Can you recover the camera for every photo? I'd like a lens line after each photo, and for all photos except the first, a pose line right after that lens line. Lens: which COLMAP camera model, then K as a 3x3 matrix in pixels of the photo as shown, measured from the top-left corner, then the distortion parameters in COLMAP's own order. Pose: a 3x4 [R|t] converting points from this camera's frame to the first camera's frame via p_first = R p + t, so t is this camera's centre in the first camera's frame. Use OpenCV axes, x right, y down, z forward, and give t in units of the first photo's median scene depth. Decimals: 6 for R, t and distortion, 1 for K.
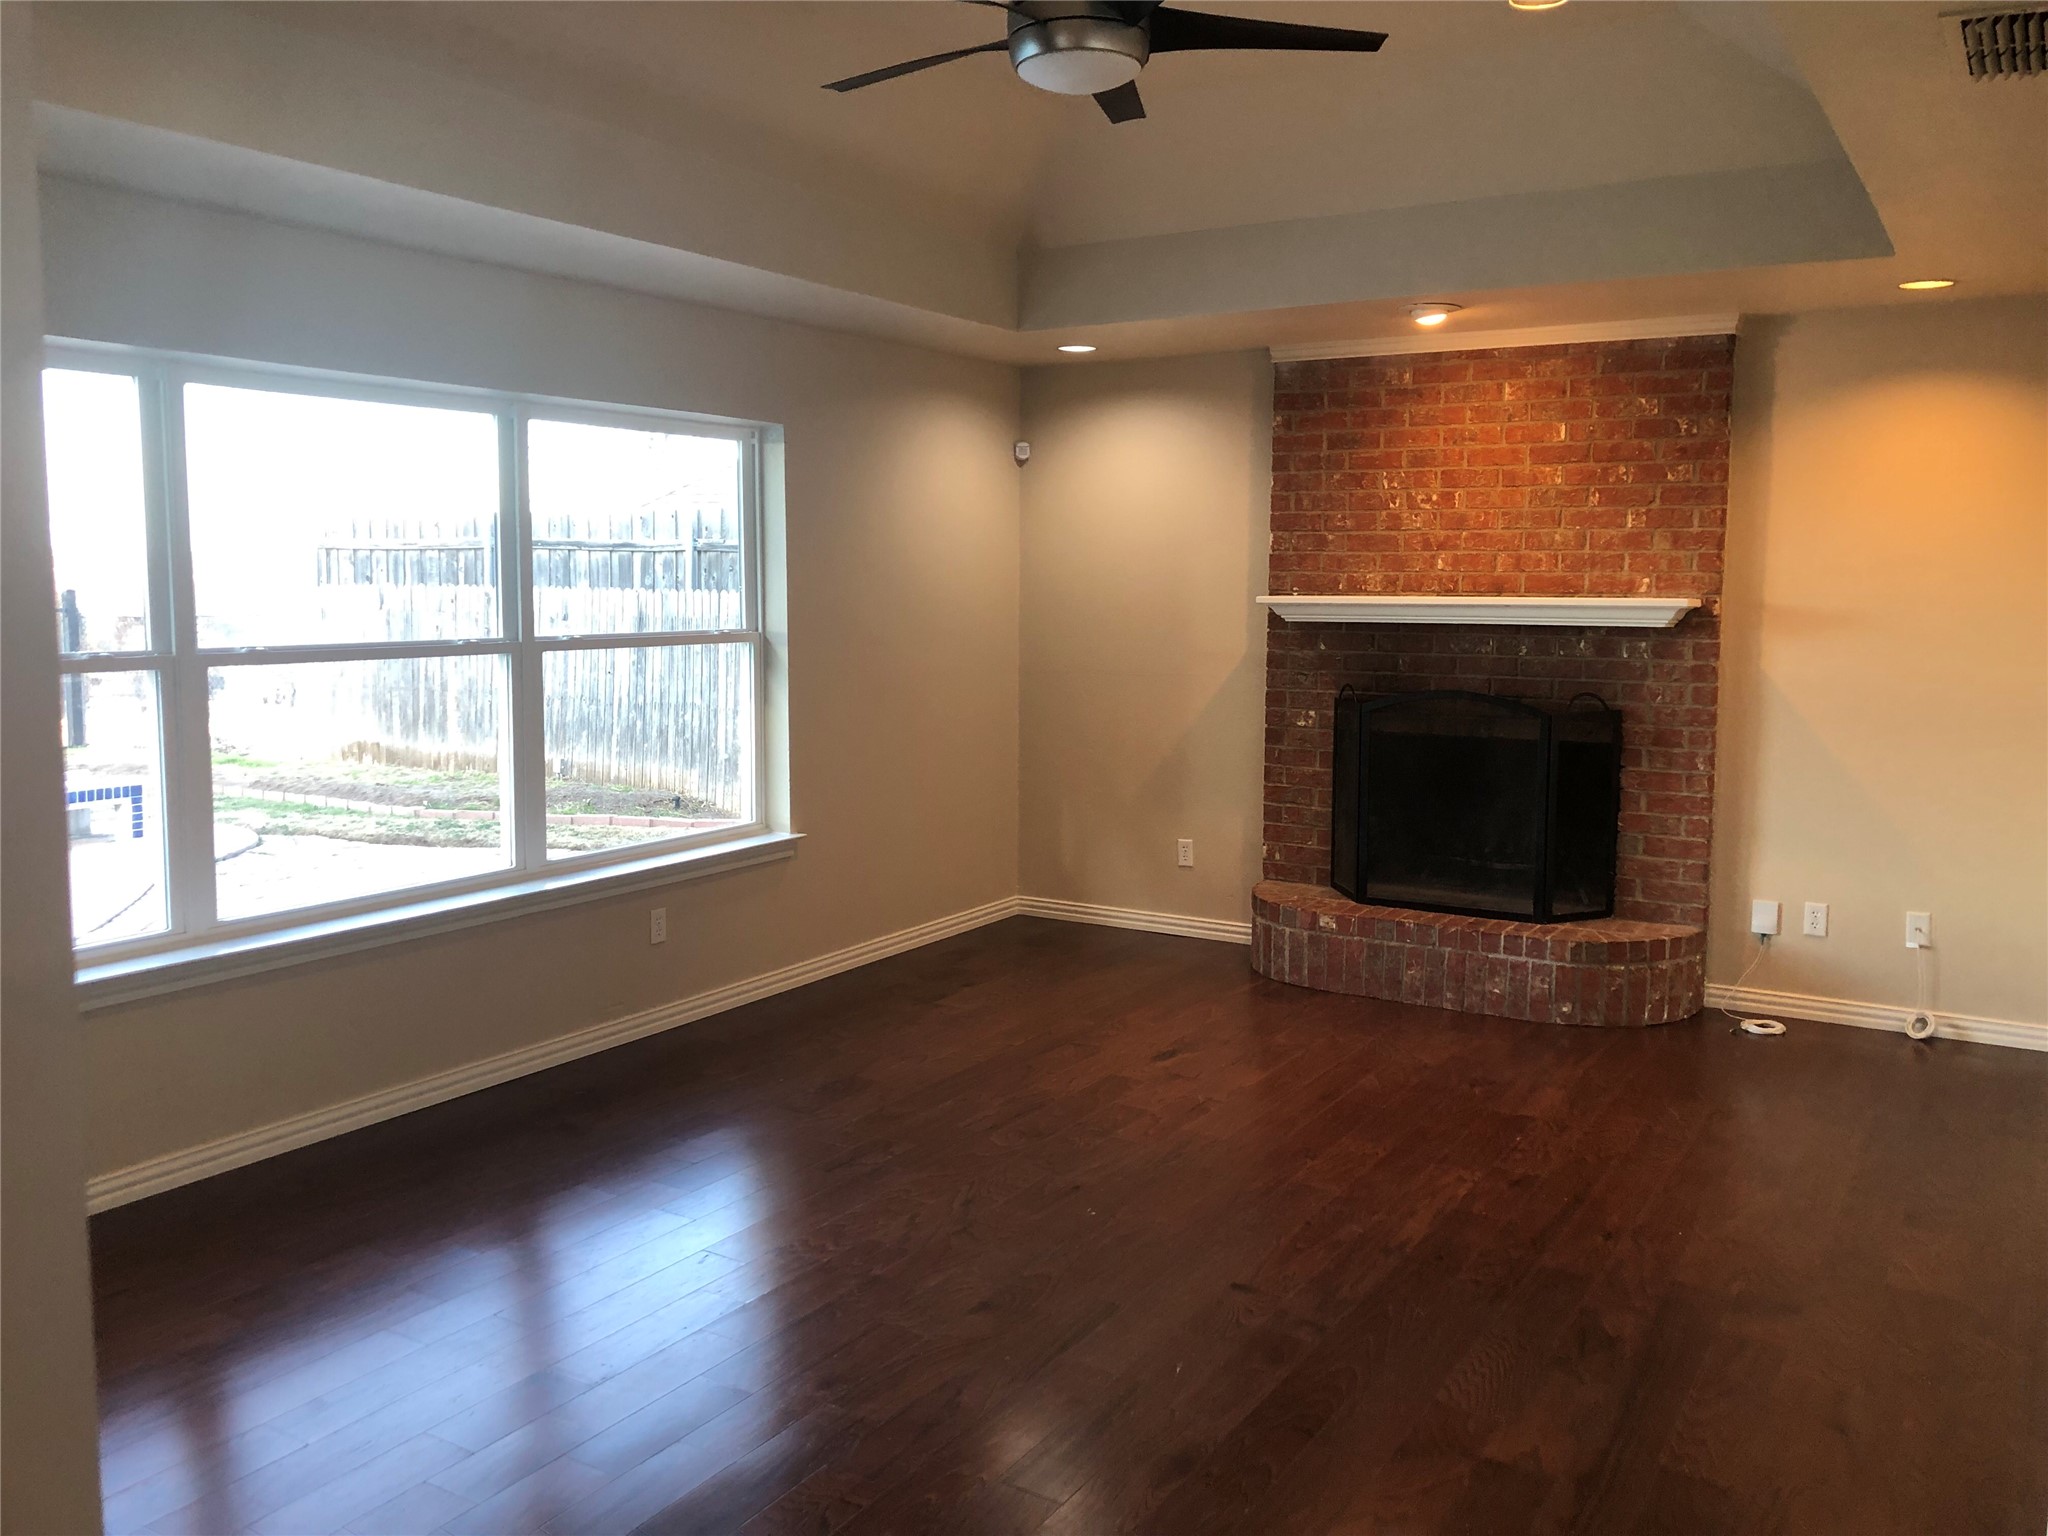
lens RADIAL K [[1651.9, 0, 1030.3], [0, 1651.9, 763.6], [0, 0, 1]] dist [0.048962, -0.046492]
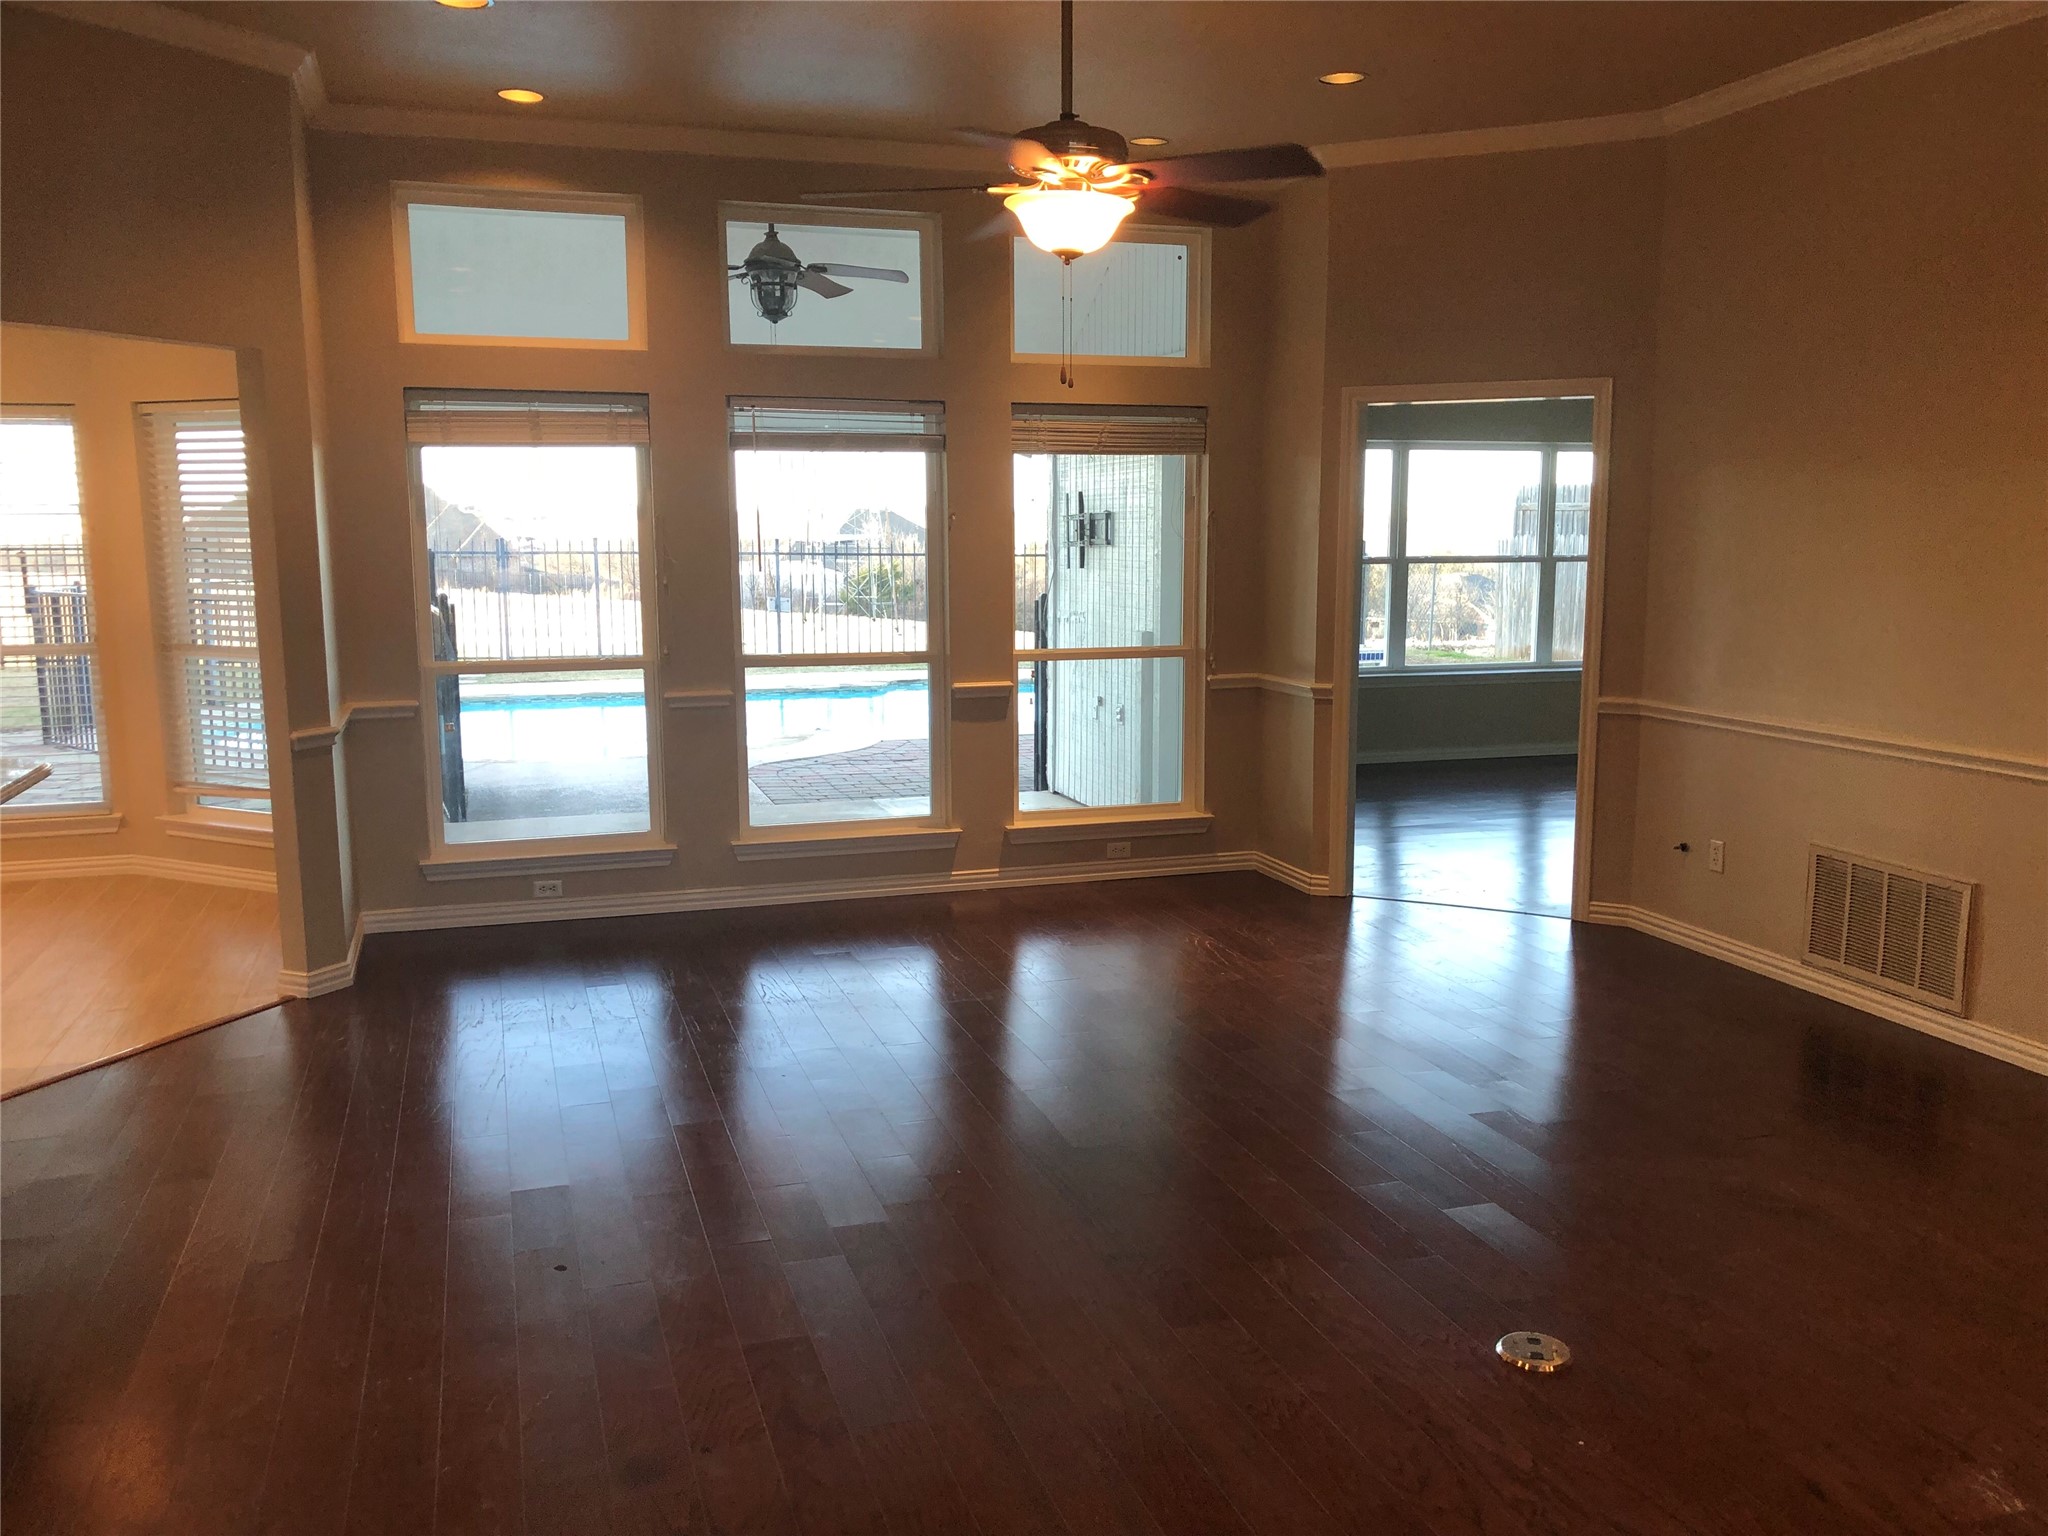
lens RADIAL K [[1651.9, 0, 1033.1], [0, 1651.9, 766.6], [0, 0, 1]] dist [0.048962, -0.046492]
pose [[0.772697, 0.083103, -0.629312, 0.662743], [-0.062296, 0.996535, 0.055107, 0.142441], [0.631711, -0.003378, 0.775196, -1.290454]]
